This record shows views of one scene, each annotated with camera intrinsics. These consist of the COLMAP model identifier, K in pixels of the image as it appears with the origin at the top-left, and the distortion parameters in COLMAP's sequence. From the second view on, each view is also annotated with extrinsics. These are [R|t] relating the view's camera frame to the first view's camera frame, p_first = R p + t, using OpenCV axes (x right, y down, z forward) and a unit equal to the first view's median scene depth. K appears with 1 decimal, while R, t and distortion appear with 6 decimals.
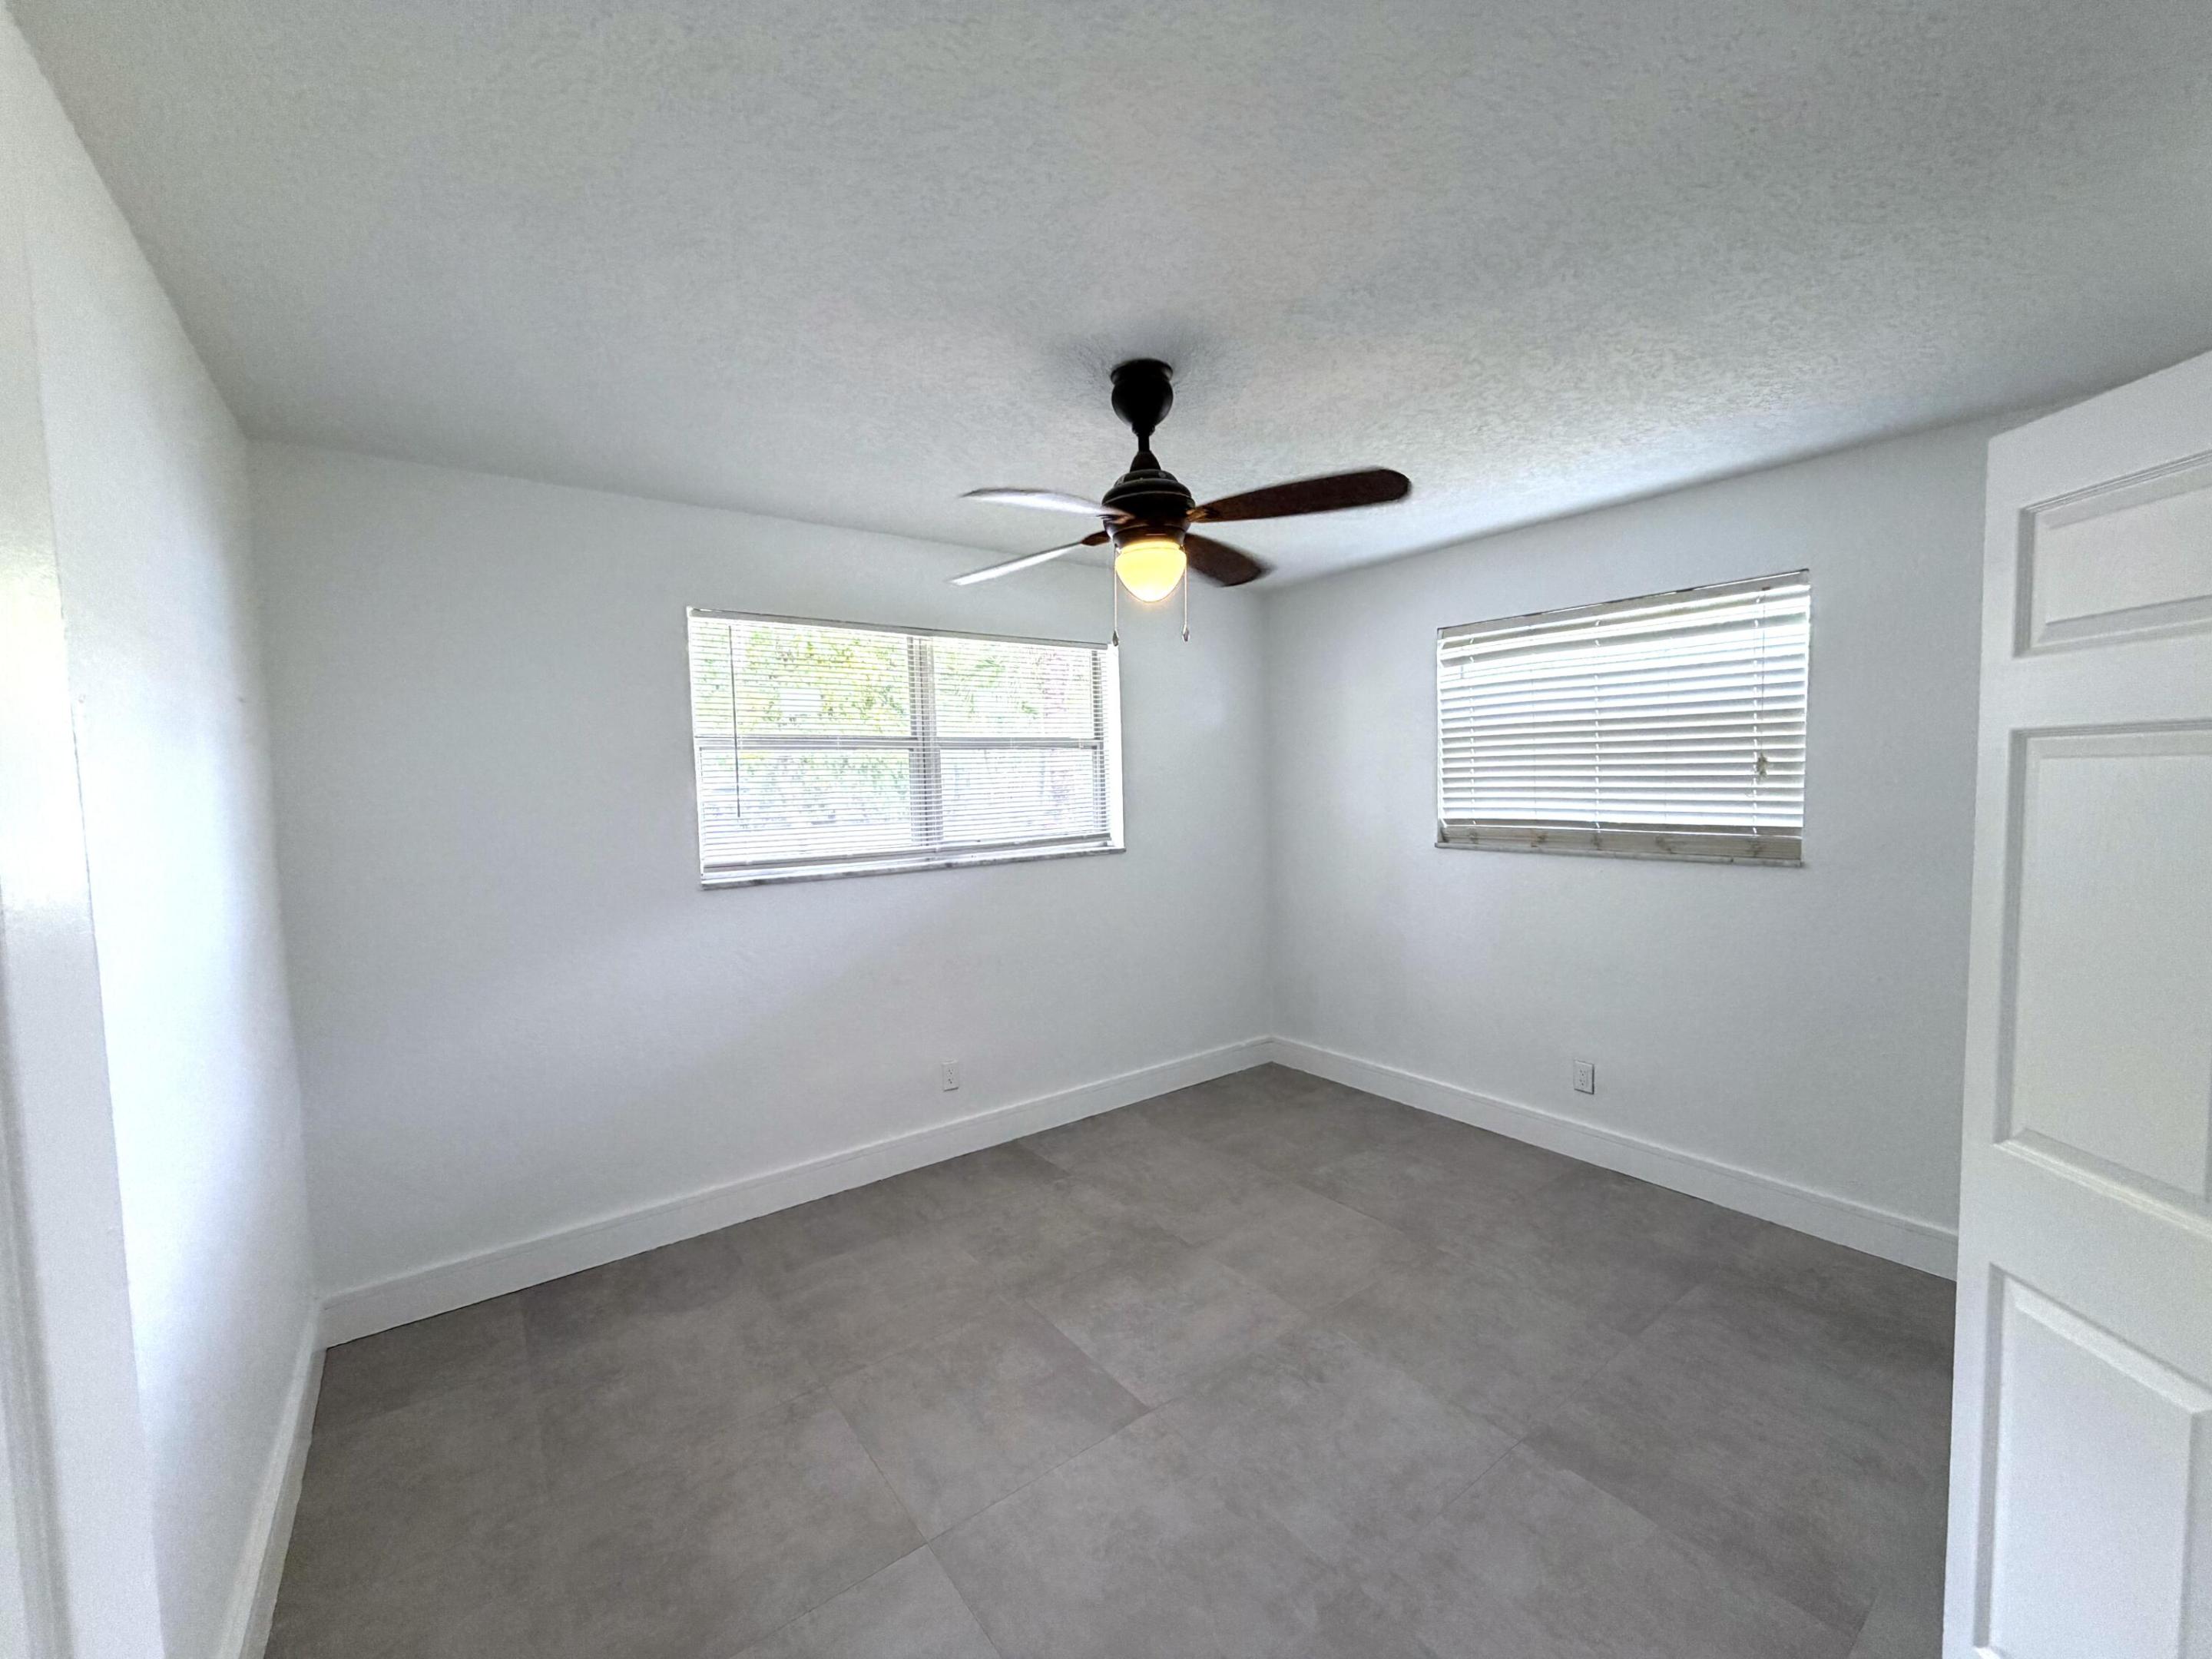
lens RADIAL K [[882.8, 0, 1100.8], [0, 882.8, 832.9], [0, 0, 1]] dist [0.000192, -0.000473]
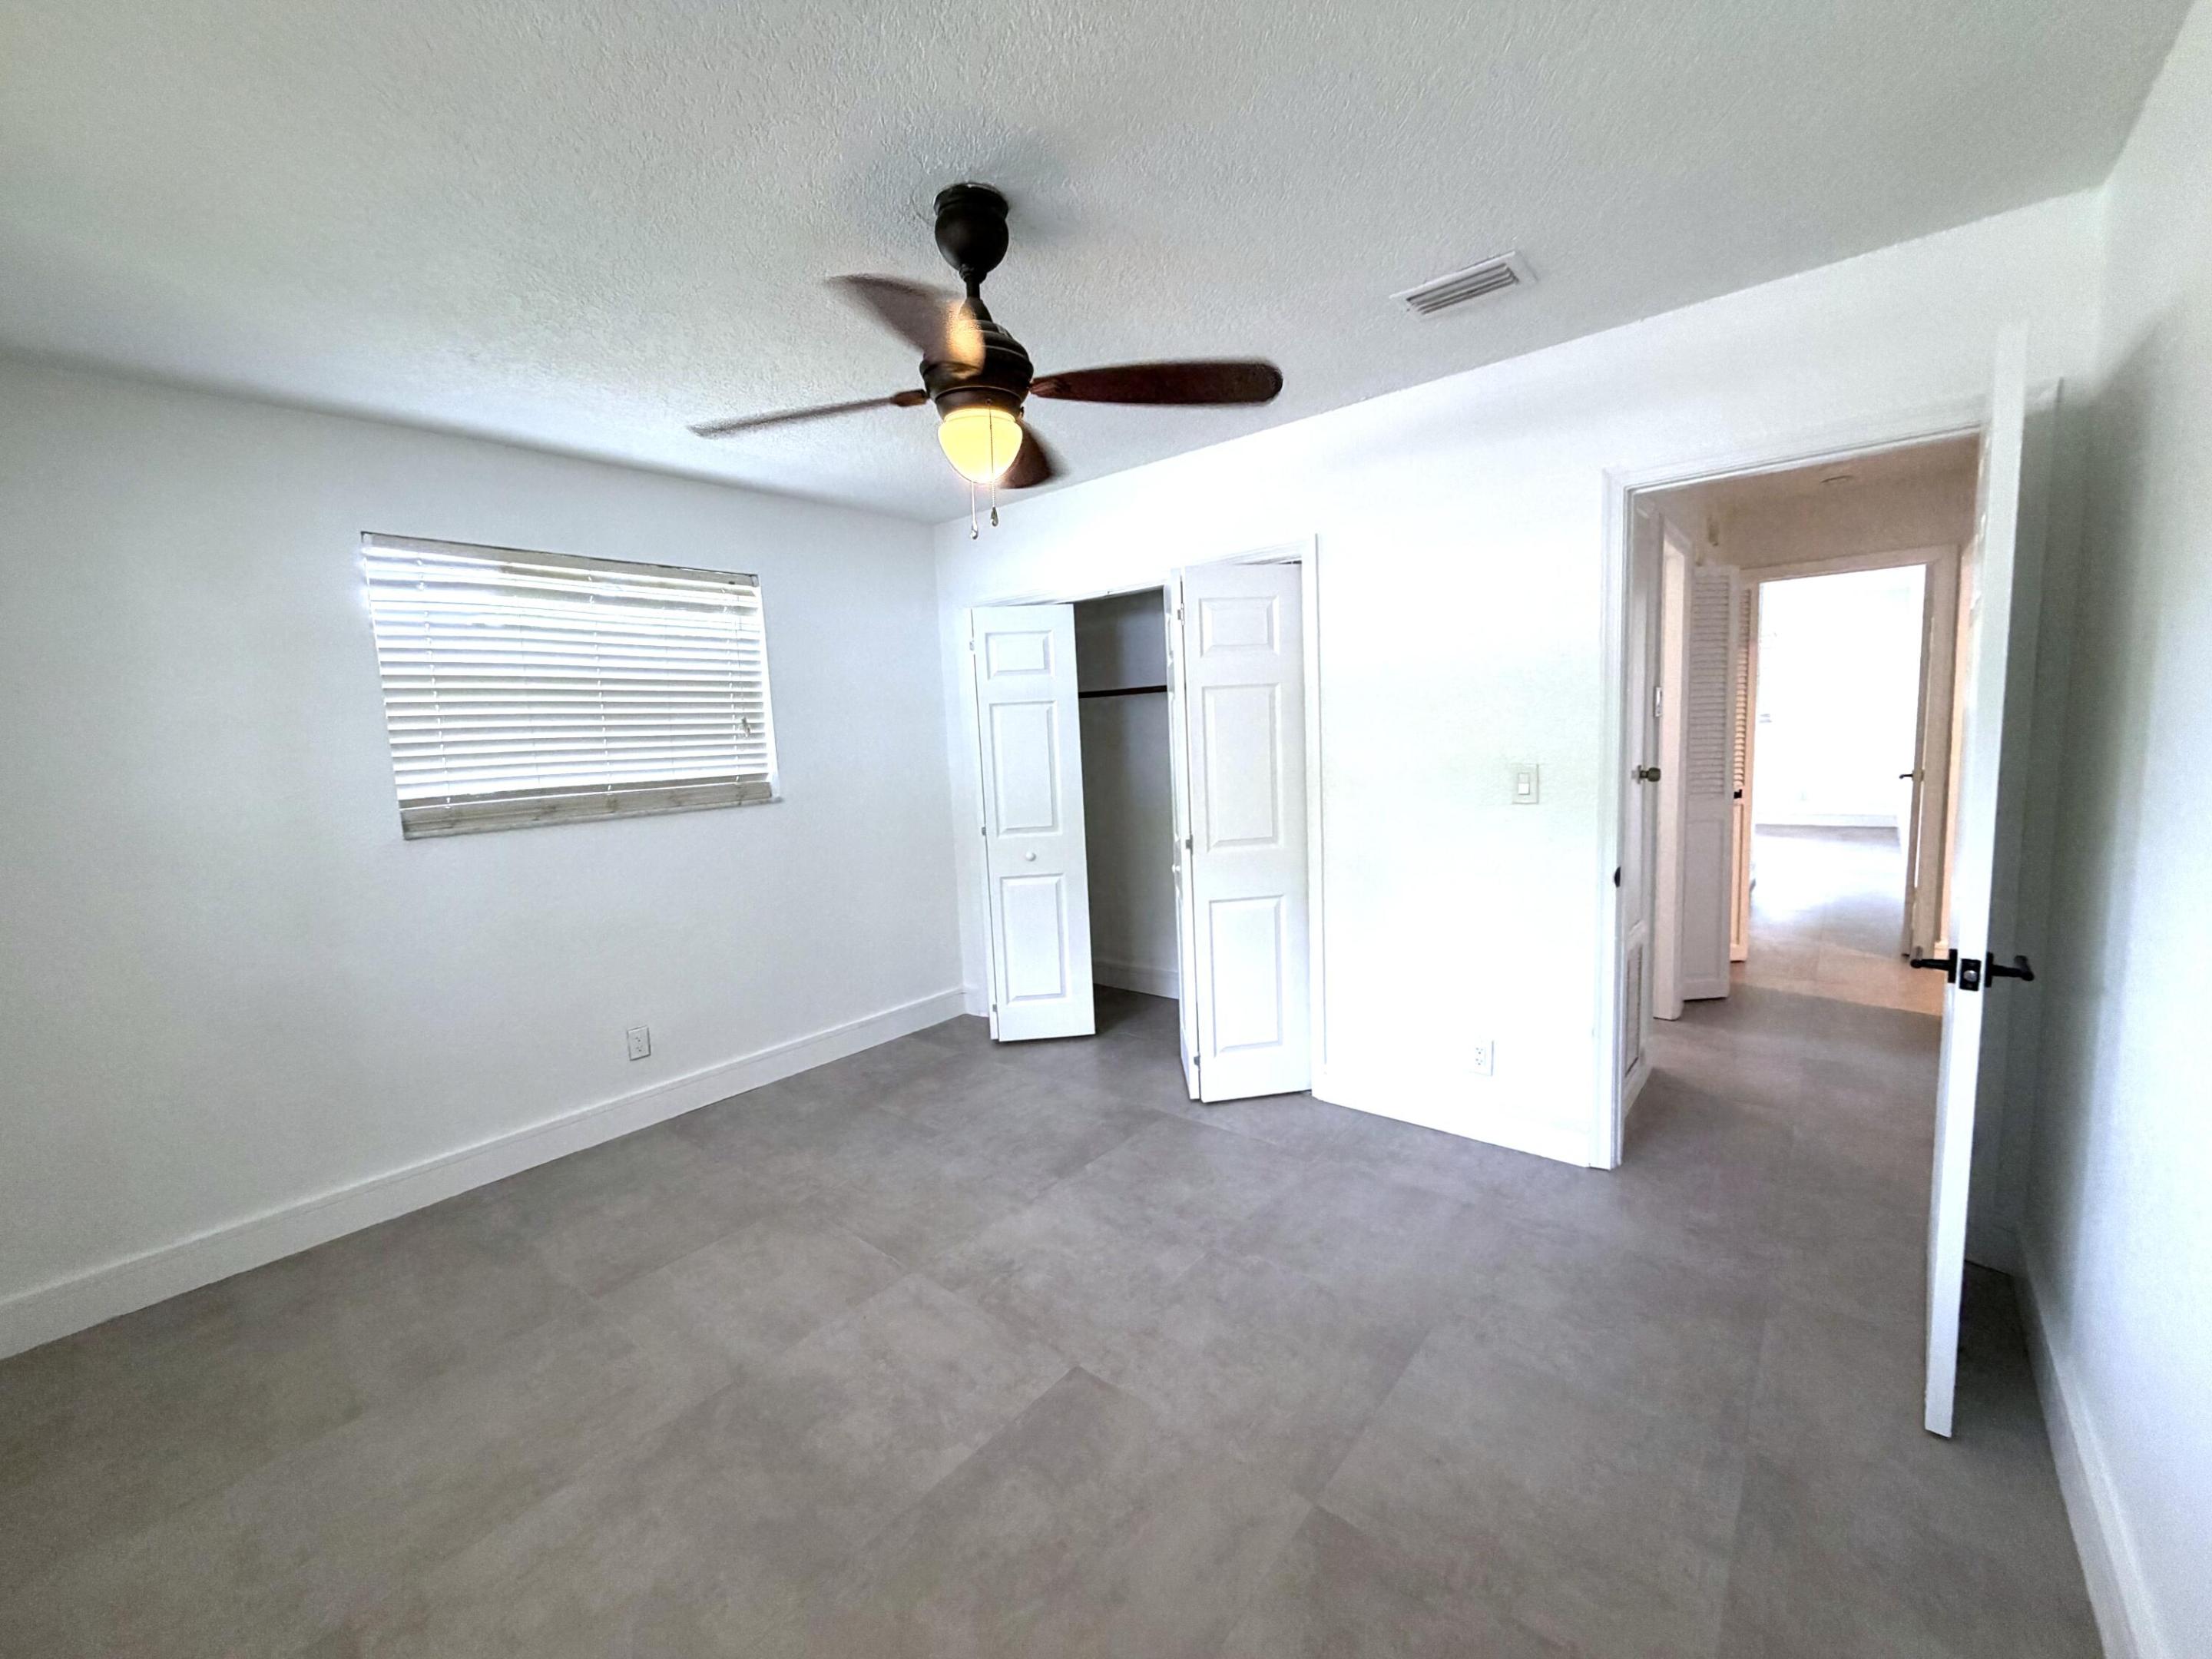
lens RADIAL K [[882.8, 0, 1100.8], [0, 882.8, 832.9], [0, 0, 1]] dist [0.000192, -0.000473]
pose [[-0.221152, -0.081691, 0.971812, -0.586803], [0.111742, 0.987800, 0.108464, -0.005159], [-0.968817, 0.132579, -0.209325, 0.786464]]
